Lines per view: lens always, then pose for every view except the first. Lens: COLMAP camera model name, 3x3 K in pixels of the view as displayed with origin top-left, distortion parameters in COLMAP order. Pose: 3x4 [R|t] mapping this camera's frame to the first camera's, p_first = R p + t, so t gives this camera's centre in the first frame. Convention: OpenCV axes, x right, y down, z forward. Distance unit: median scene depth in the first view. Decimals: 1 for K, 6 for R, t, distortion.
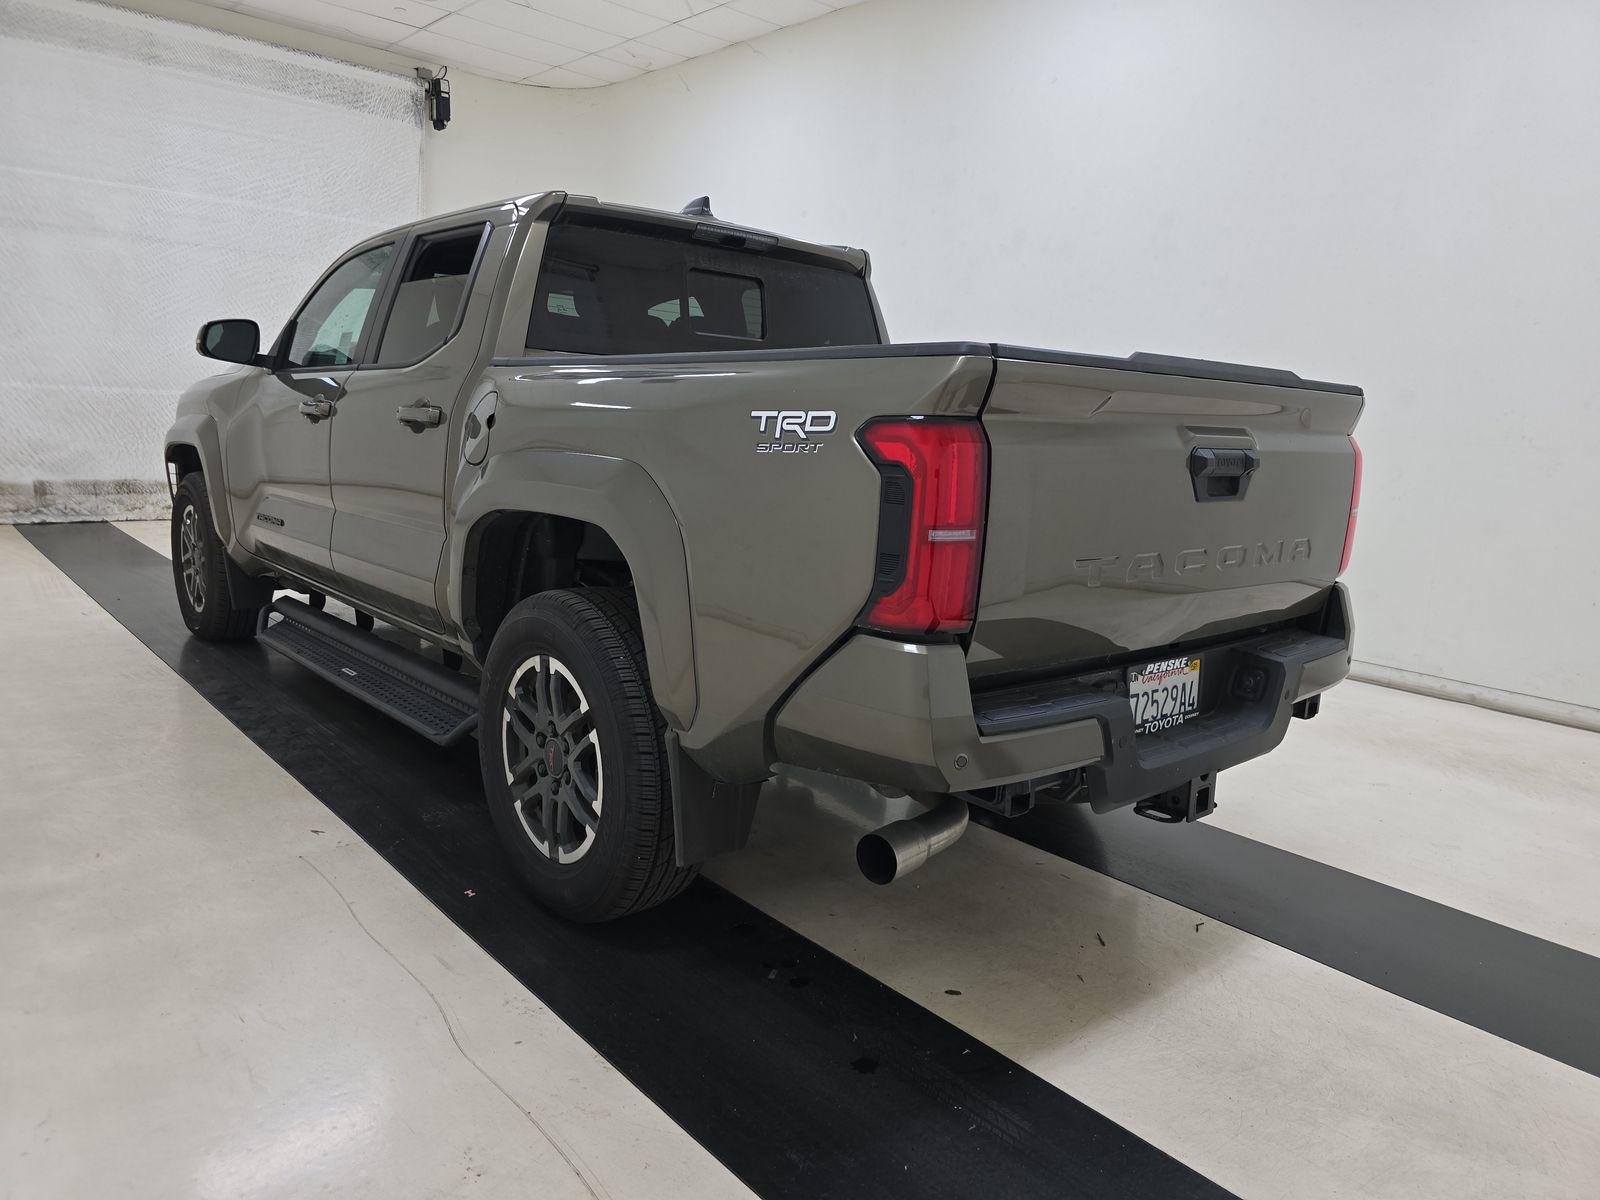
lens RADIAL K [[1075.8, 0, 809.4], [0, 1075.8, 596.0], [0, 0, 1]] dist [0.045873, -0.043139]
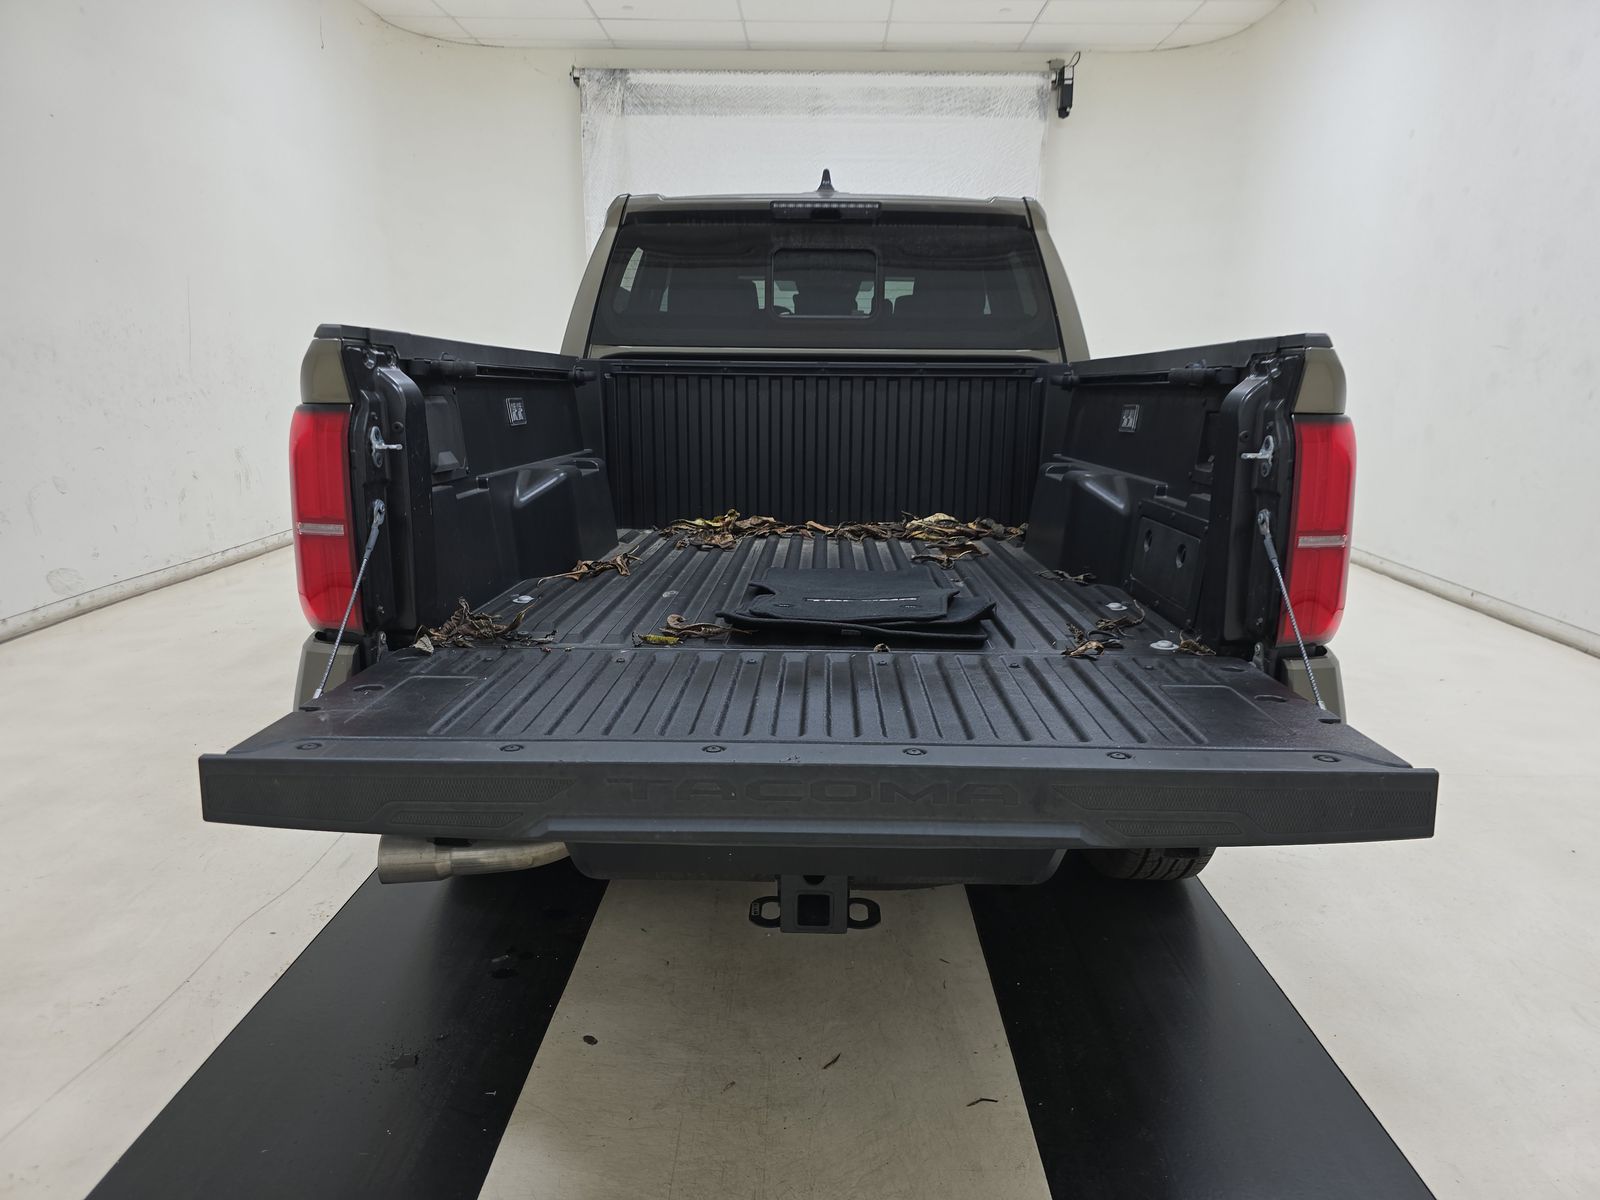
lens RADIAL K [[1075.8, 0, 809.4], [0, 1075.8, 596.0], [0, 0, 1]] dist [0.045873, -0.043139]
pose [[0.736884, 0.094752, -0.669345, 0.586132], [-0.085913, 0.995226, 0.046302, -0.041991], [0.670537, 0.023386, 0.741507, 0.309474]]
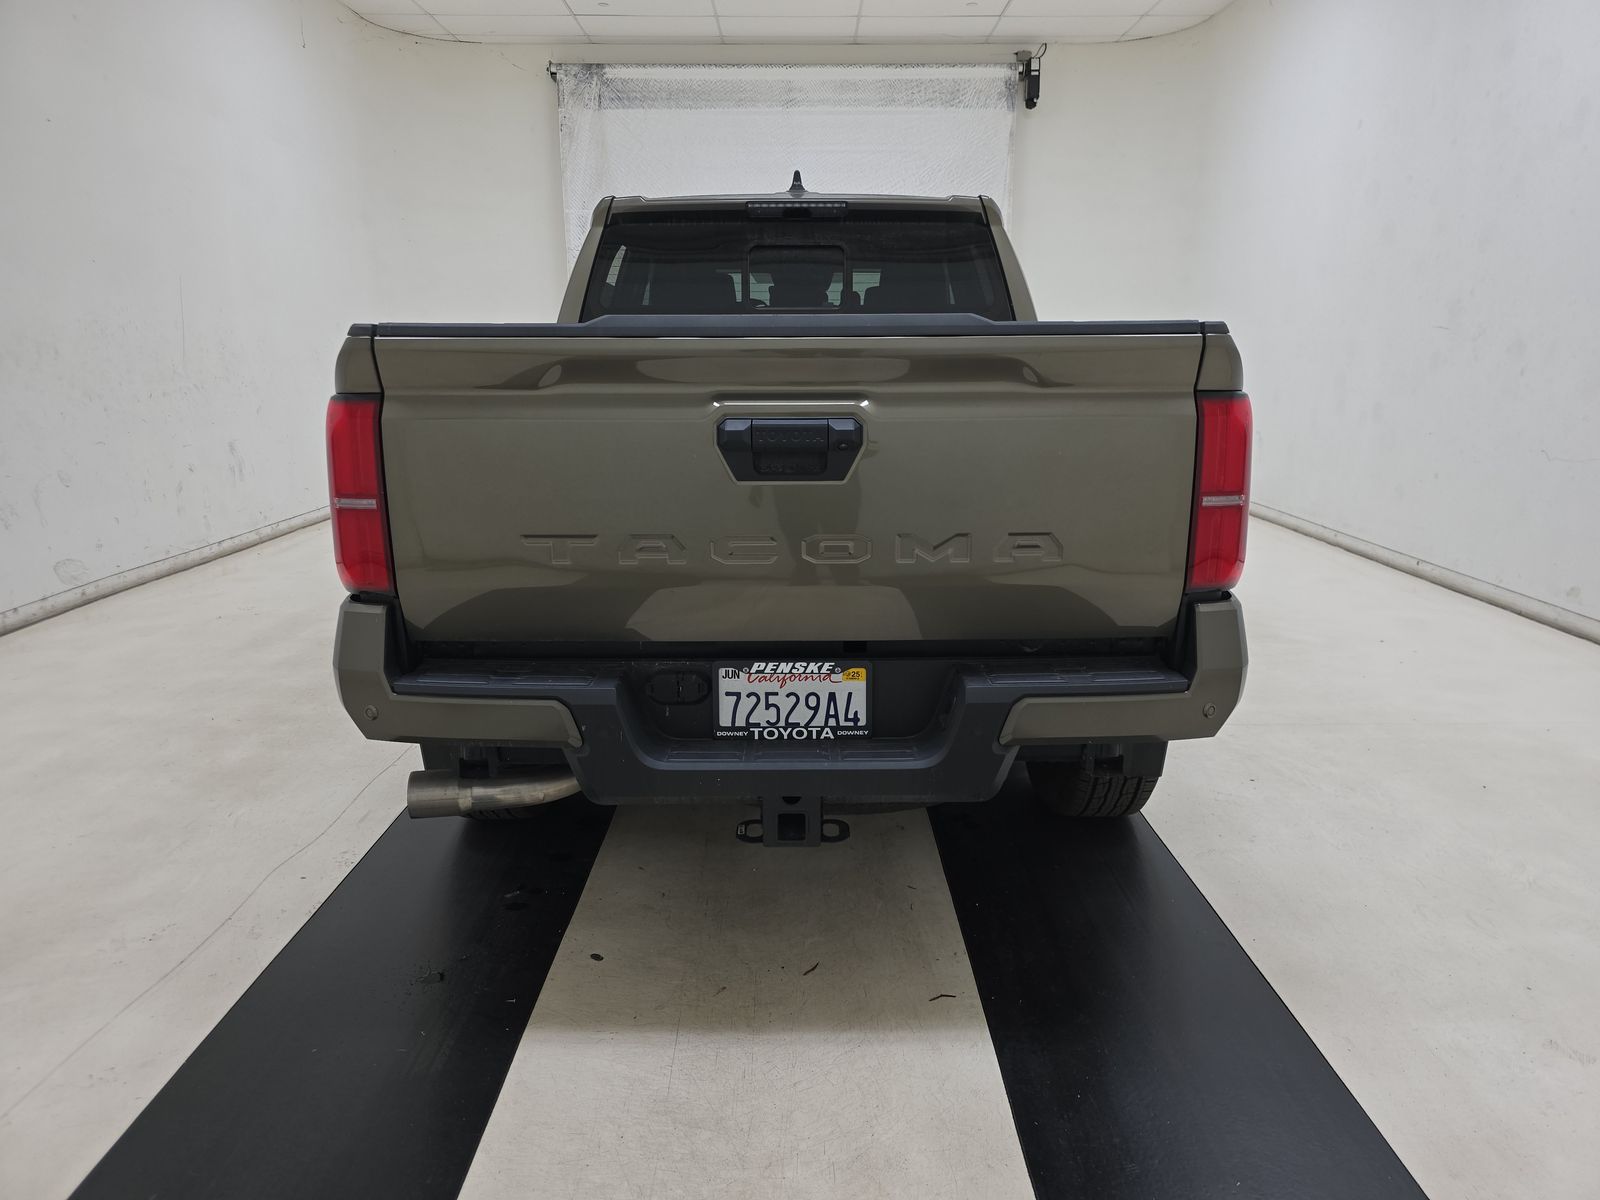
lens RADIAL K [[1075.8, 0, 809.4], [0, 1075.8, 596.0], [0, 0, 1]] dist [0.045873, -0.043139]
pose [[0.748525, 0.089820, -0.656995, 0.643653], [-0.070434, 0.995948, 0.055913, -0.030034], [0.659355, 0.004422, 0.751818, 0.255068]]
